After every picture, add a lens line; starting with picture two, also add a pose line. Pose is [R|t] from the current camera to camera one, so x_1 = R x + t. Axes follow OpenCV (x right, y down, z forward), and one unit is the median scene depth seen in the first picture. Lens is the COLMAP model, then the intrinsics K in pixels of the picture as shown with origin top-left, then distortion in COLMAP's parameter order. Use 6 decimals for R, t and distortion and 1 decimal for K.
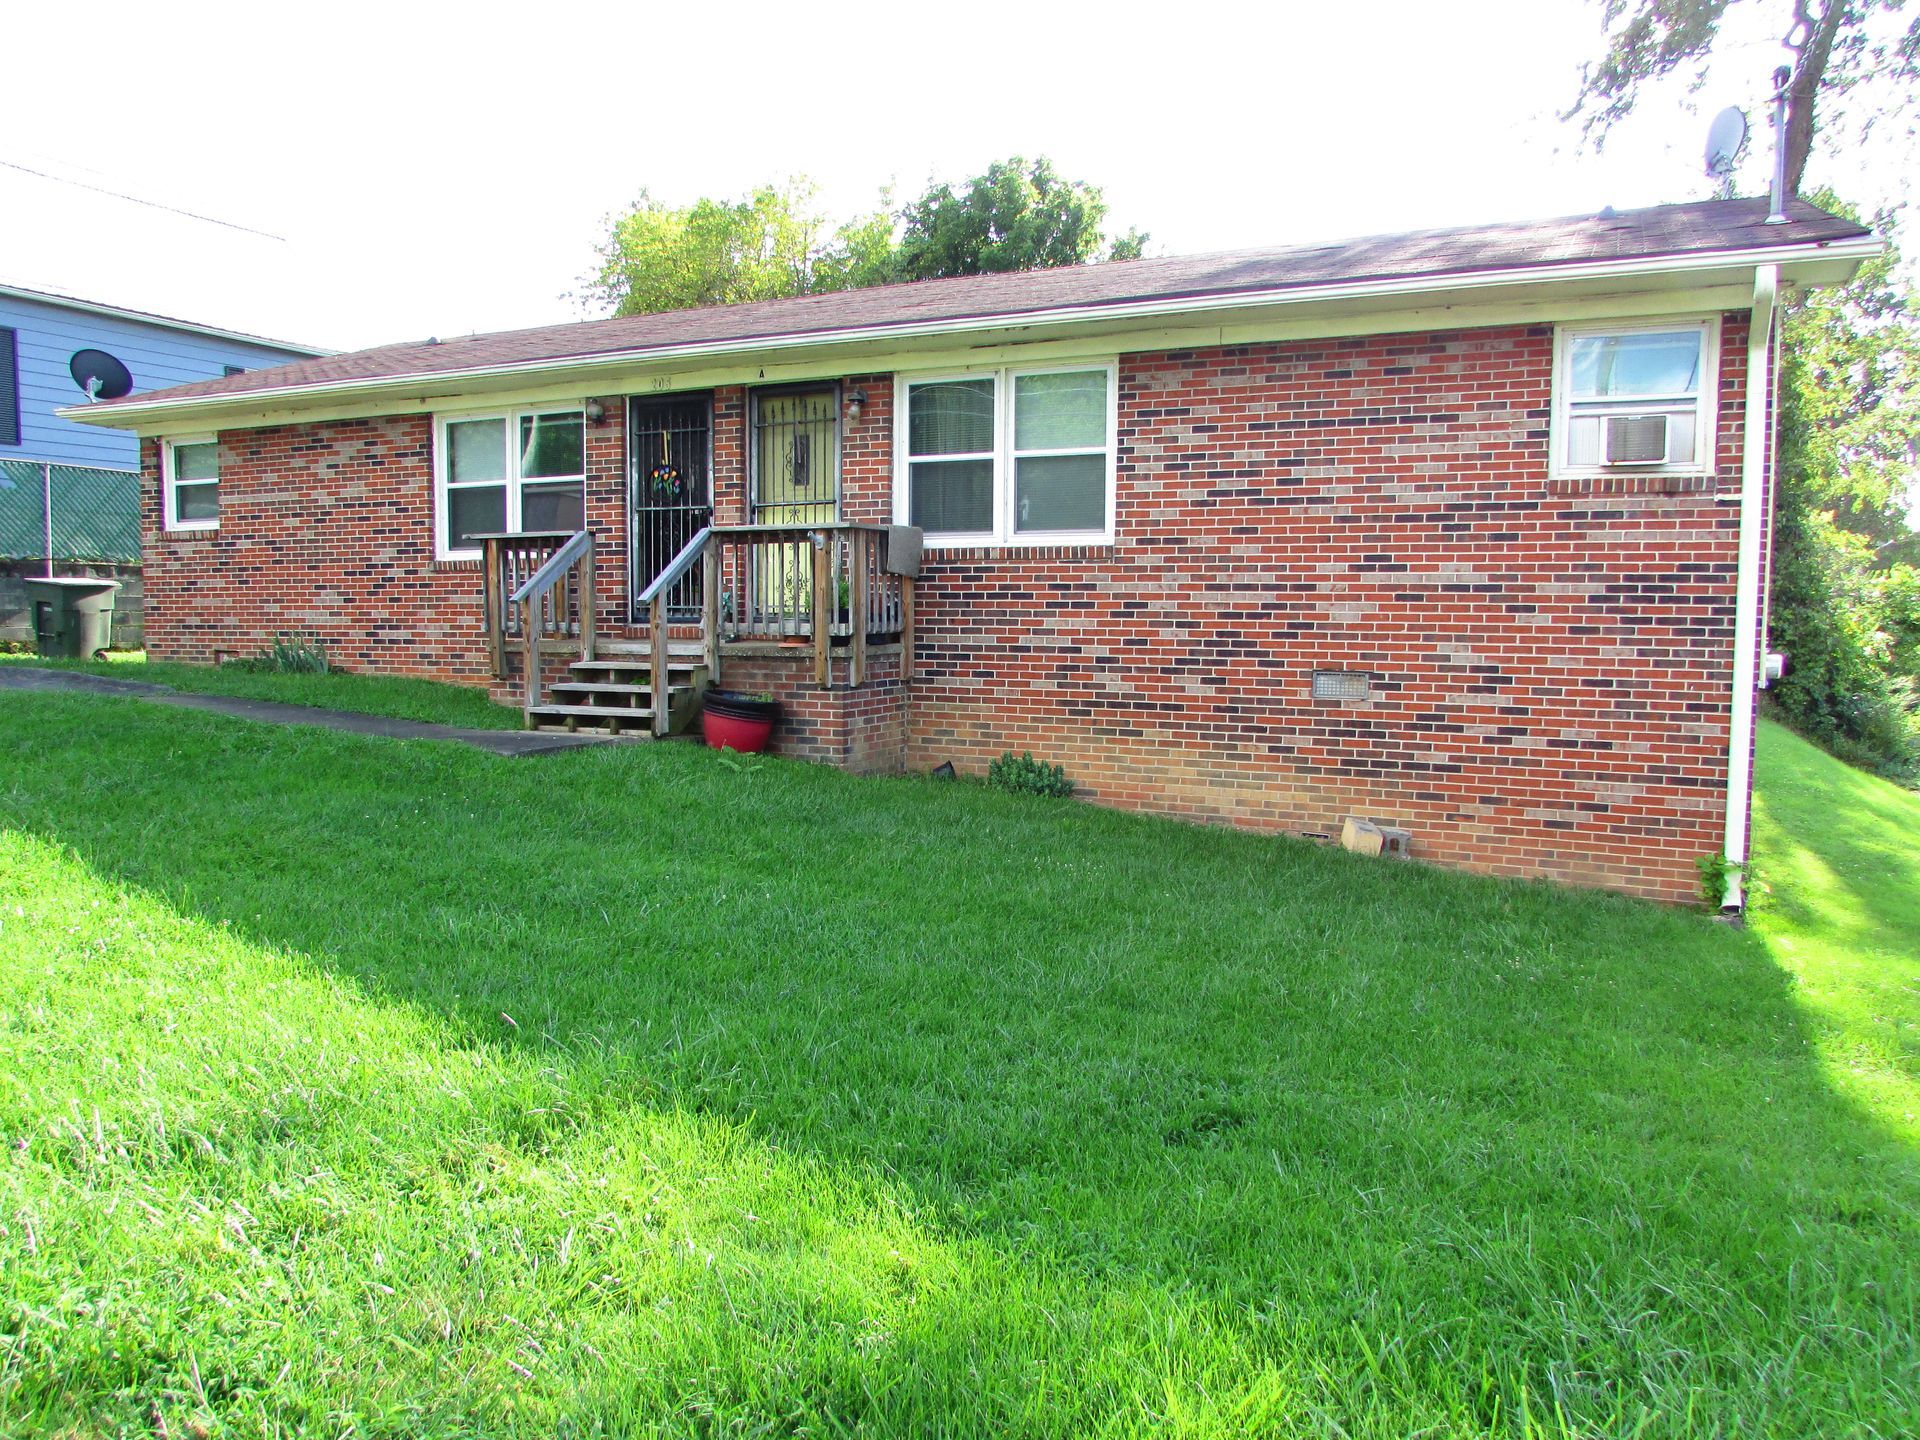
lens RADIAL K [[1360.6, 0, 956.8], [0, 1360.6, 711.0], [0, 0, 1]] dist [-0.001273, 0.006447]
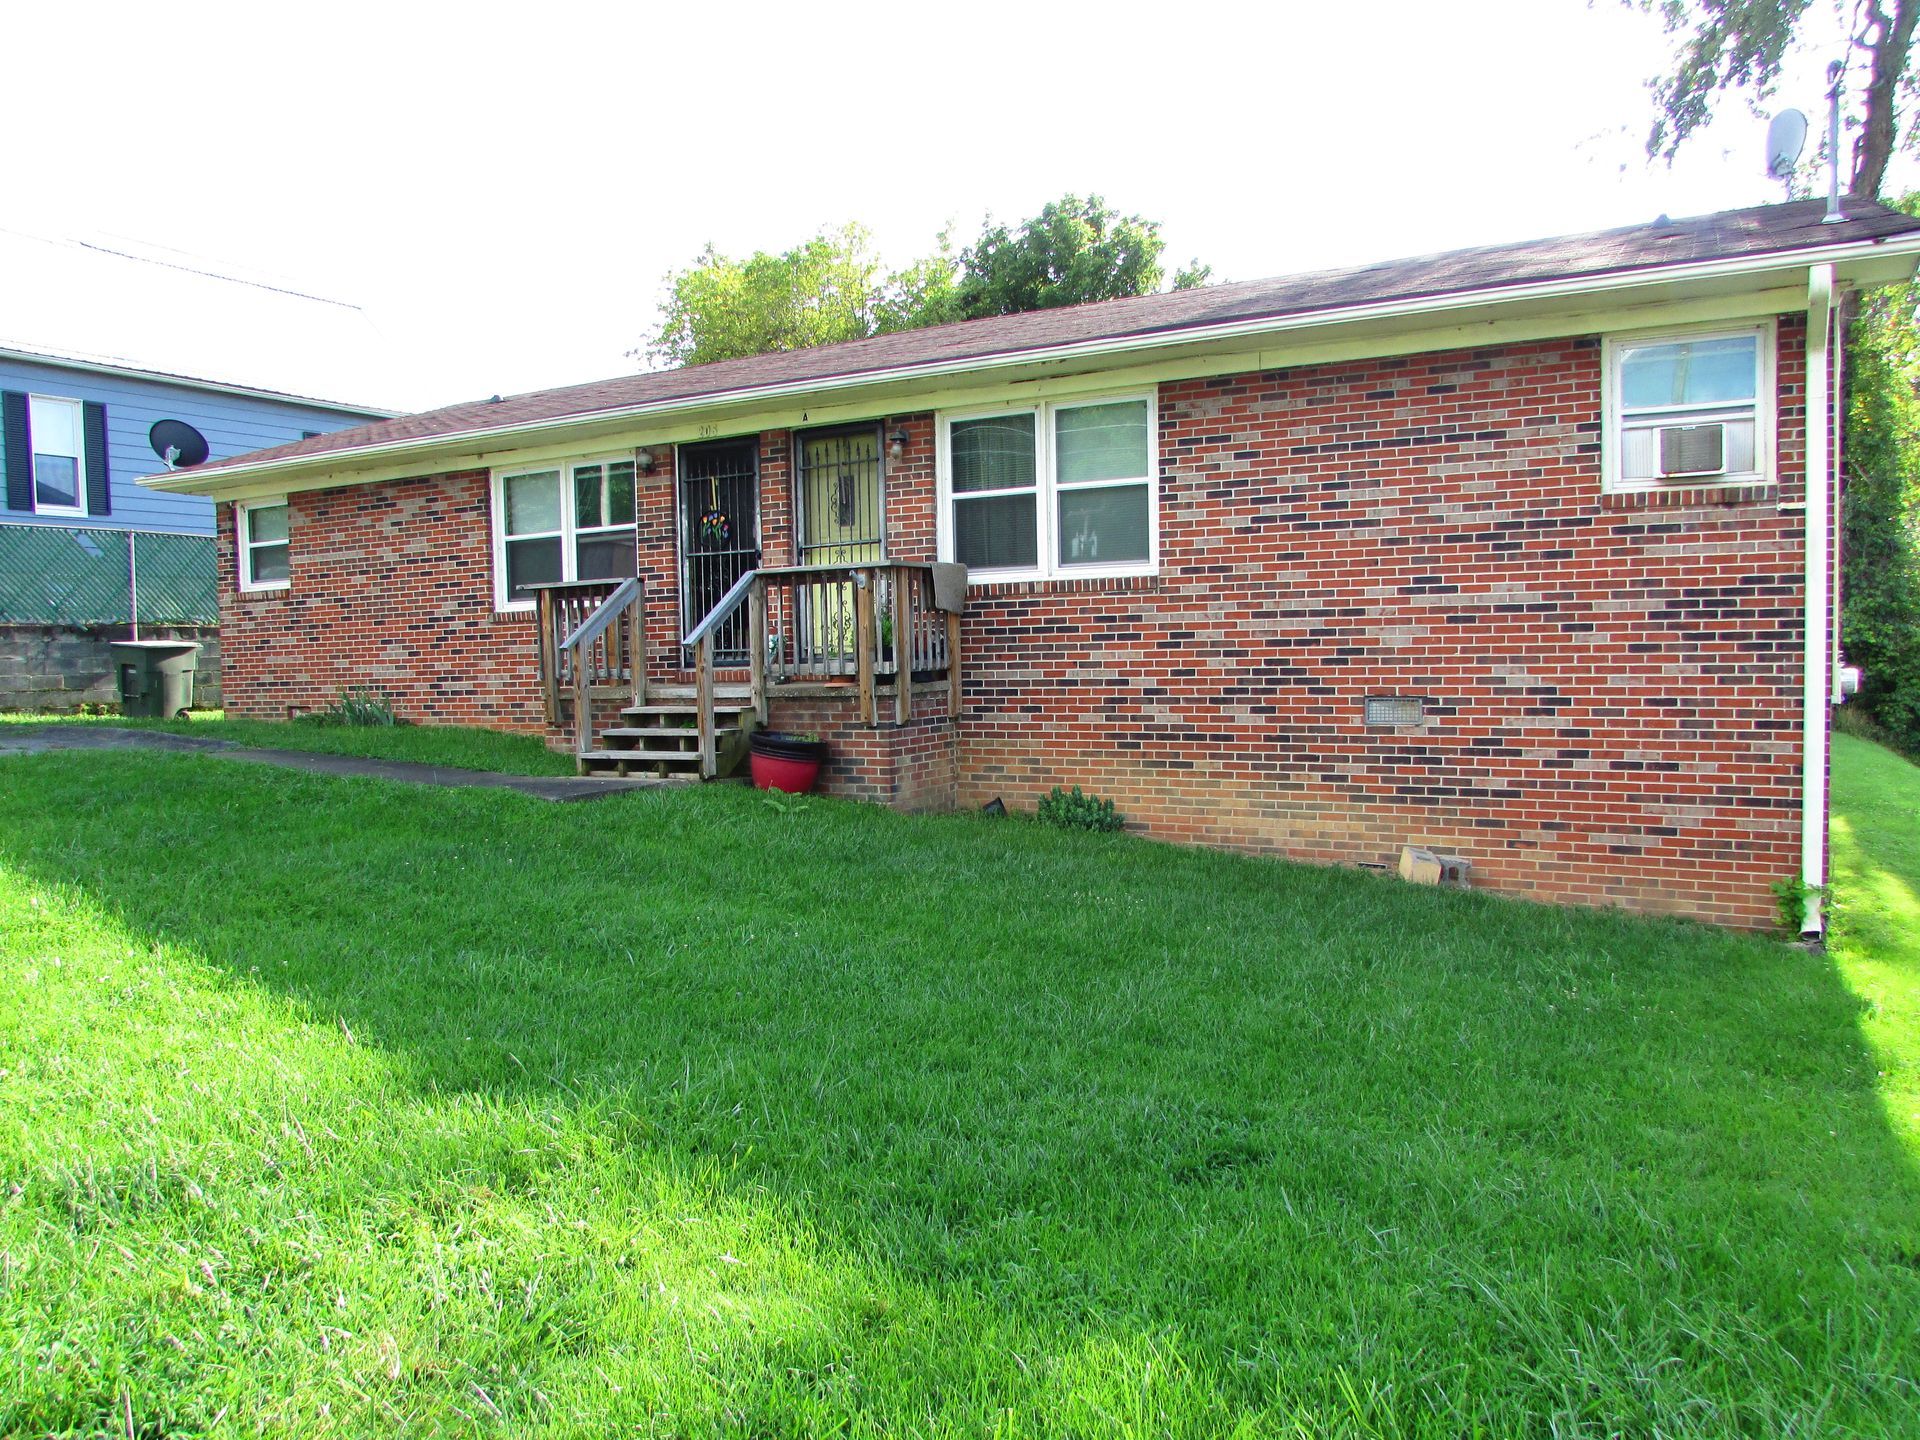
lens RADIAL K [[1361.7, 0, 960.0], [0, 1361.7, 720.0], [0, 0, 1]] dist [-0.003947, 0.010910]
pose [[0.998155, -0.024453, -0.055576, 0.024458], [0.023151, 0.999445, -0.023949, 0.003406], [0.056130, 0.022618, 0.998167, 0.006759]]
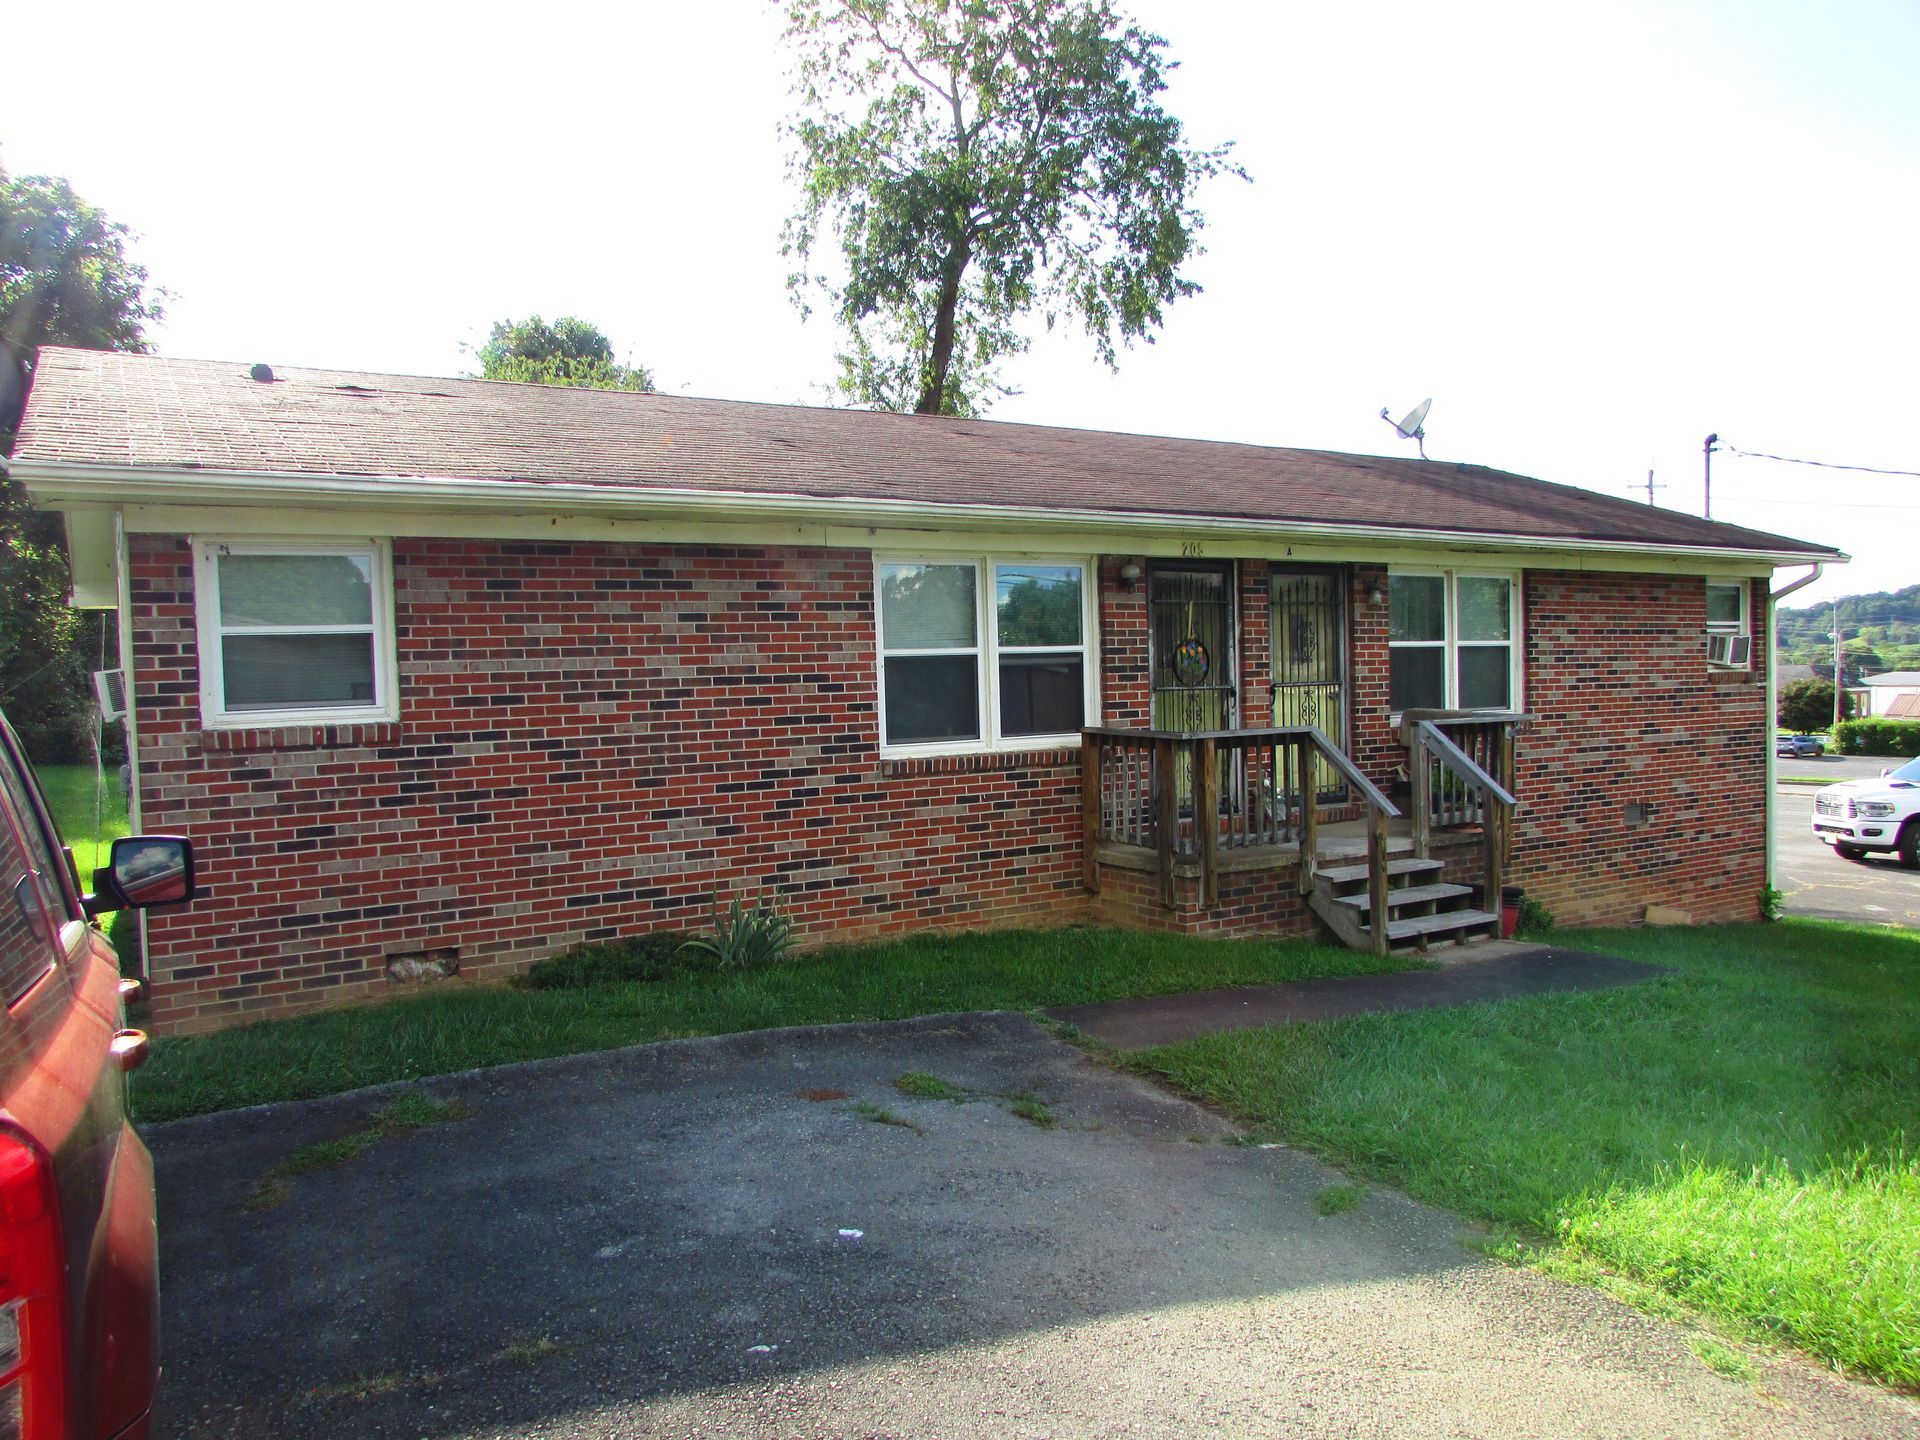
lens RADIAL K [[1394.3, 0, 956.8], [0, 1394.3, 708.9], [0, 0, 1]] dist [-0.016083, 0.009904]
pose [[0.538357, -0.038068, 0.841857, -1.267462], [0.081662, 0.996634, -0.007155, -0.169181], [-0.838751, 0.072599, 0.539654, 0.766017]]
